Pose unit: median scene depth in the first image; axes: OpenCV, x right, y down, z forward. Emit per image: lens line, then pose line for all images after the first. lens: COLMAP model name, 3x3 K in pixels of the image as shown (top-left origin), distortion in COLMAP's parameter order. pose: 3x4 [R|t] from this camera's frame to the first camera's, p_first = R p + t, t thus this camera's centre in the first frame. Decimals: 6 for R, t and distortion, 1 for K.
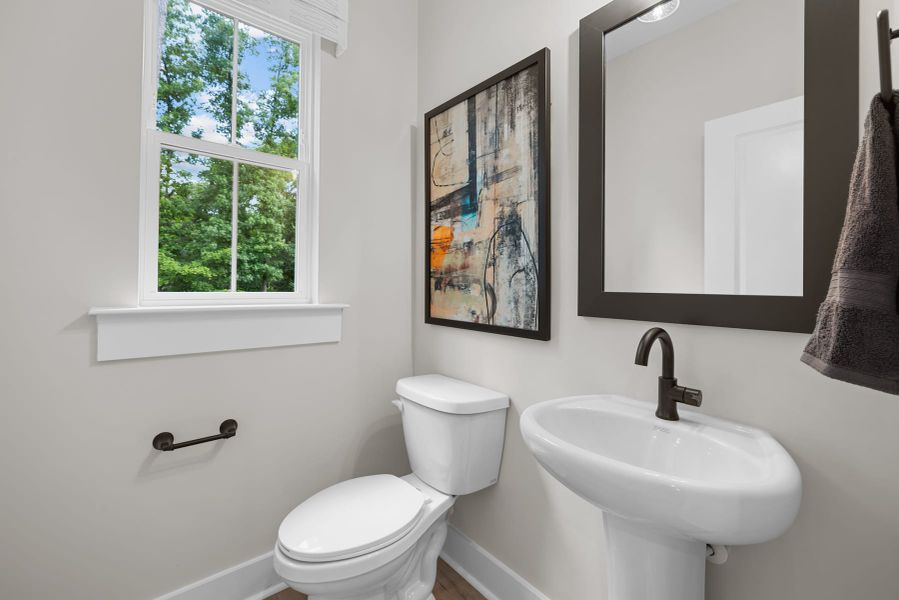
lens RADIAL K [[386.8, 0, 443.1], [0, 386.8, 294.5], [0, 0, 1]] dist [0.000245, 0.000412]
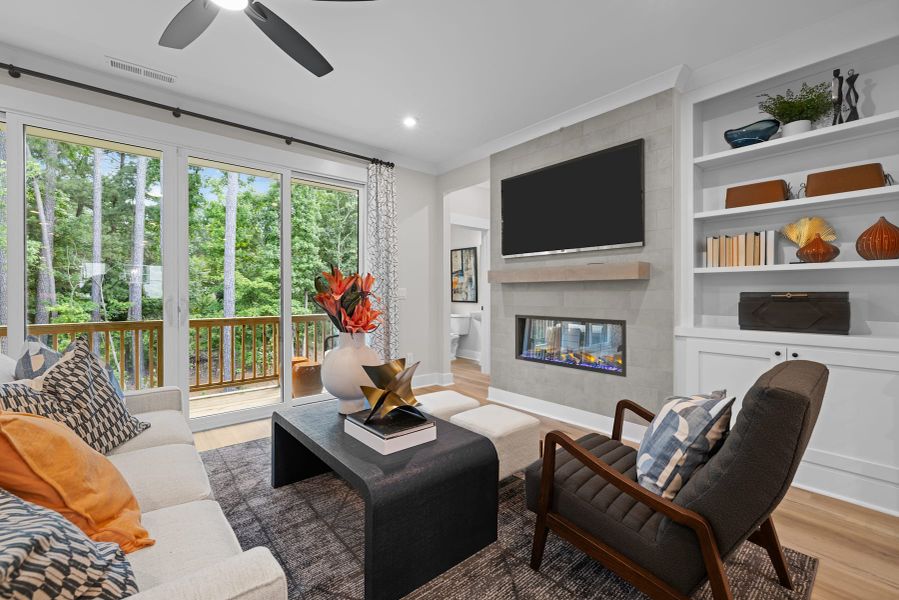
lens RADIAL K [[386.8, 0, 443.1], [0, 386.8, 294.5], [0, 0, 1]] dist [0.000245, 0.000412]
pose [[0.999922, -0.011115, 0.005639, -0.020342], [0.011244, 0.999663, -0.023413, 0.011851], [-0.005376, 0.023475, 0.999710, -0.402396]]
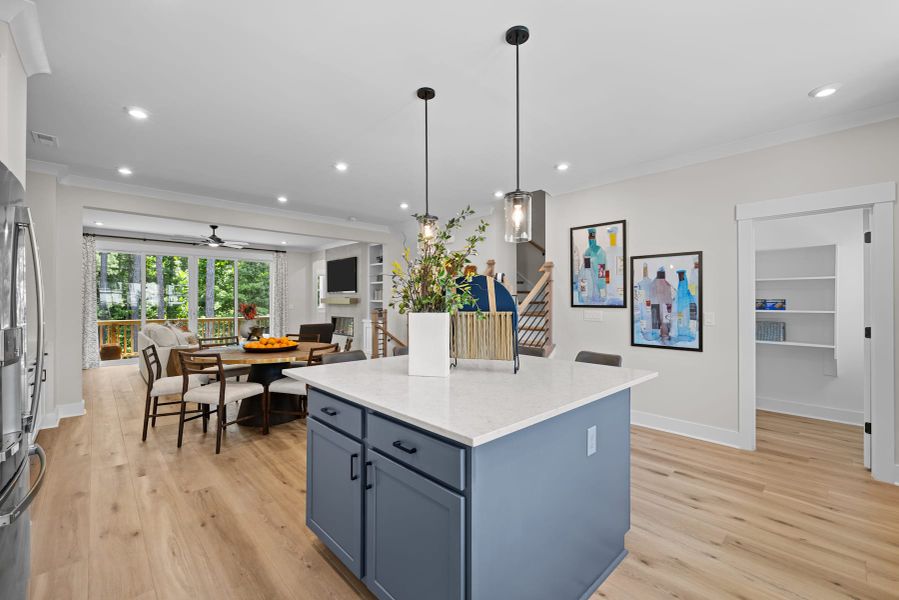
lens RADIAL K [[373.4, 0, 449.5], [0, 373.4, 300.0], [0, 0, 1]] dist [-0.002274, -0.000153]
pose [[0.997278, -0.007048, 0.073393, 0.213360], [0.009146, 0.999558, -0.028294, 0.012236], [-0.073161, 0.028888, 0.996902, -0.840968]]
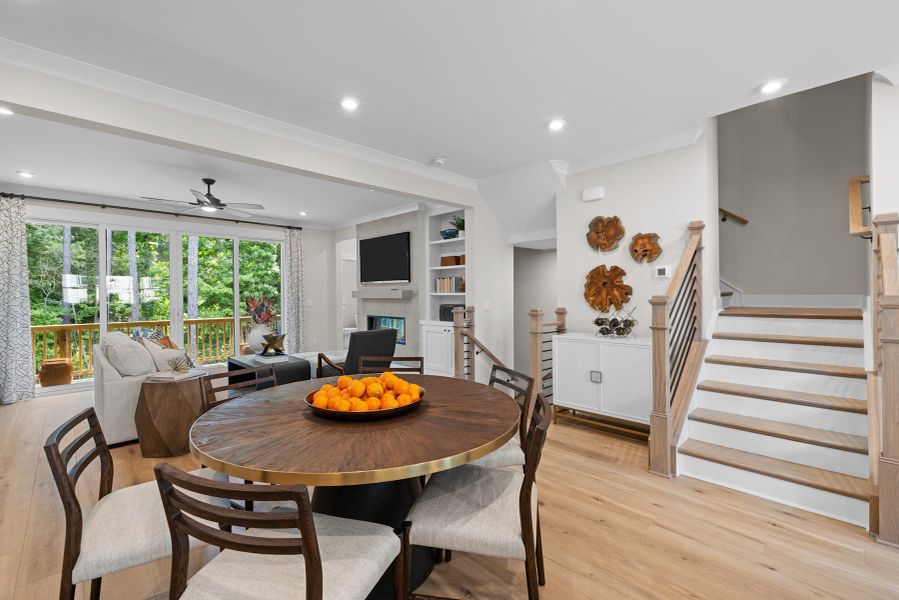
lens RADIAL K [[386.8, 0, 443.1], [0, 386.8, 294.5], [0, 0, 1]] dist [0.000245, 0.000412]
pose [[0.996342, -0.016293, 0.083886, 0.099580], [0.018304, 0.999562, -0.023251, 0.006361], [-0.083471, 0.024702, 0.996204, -0.656932]]
